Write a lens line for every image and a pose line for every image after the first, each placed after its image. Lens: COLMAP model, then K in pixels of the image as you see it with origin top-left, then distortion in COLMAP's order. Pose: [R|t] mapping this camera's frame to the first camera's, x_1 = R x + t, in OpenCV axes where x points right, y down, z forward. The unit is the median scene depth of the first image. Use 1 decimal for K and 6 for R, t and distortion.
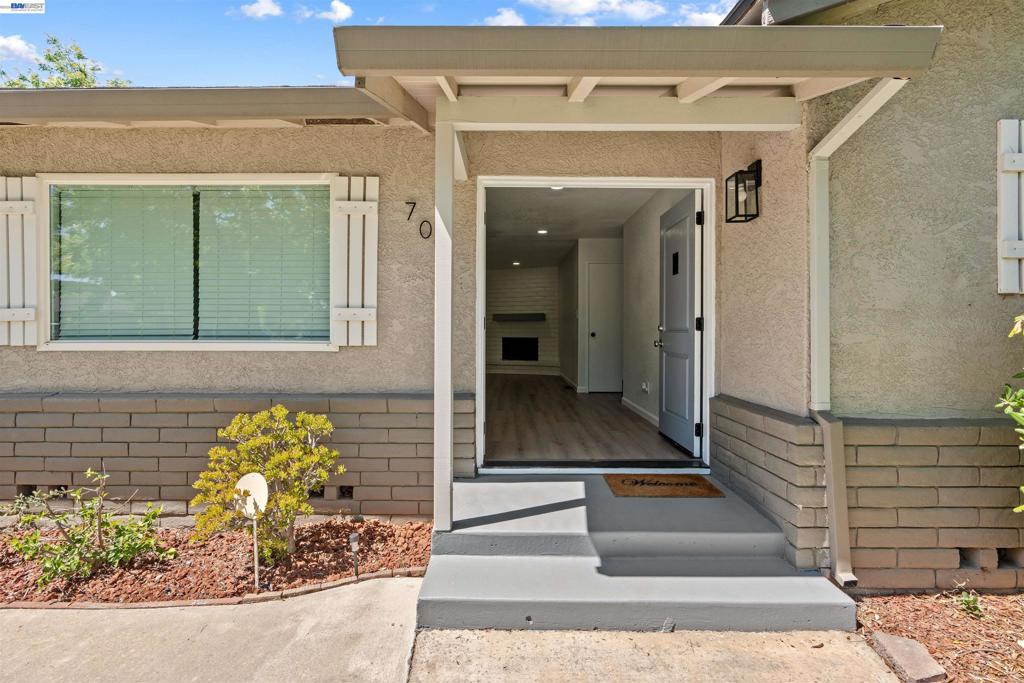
lens RADIAL K [[476.3, 0, 513.5], [0, 476.3, 349.1], [0, 0, 1]] dist [-0.001925, -0.000045]
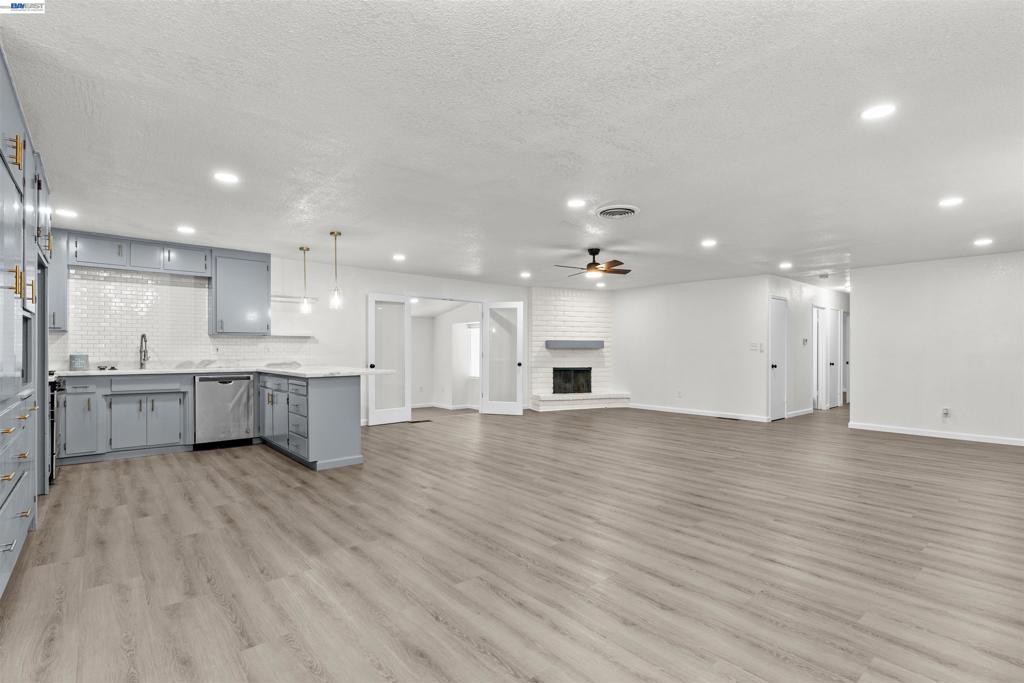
lens RADIAL K [[485.7, 0, 511.0], [0, 485.7, 353.8], [0, 0, 1]] dist [-0.000010, 0.000020]
pose [[0.762448, -0.003536, 0.647040, -0.672305], [0.022990, 0.999502, -0.021627, -0.033600], [-0.646641, 0.031365, 0.762149, 0.399820]]
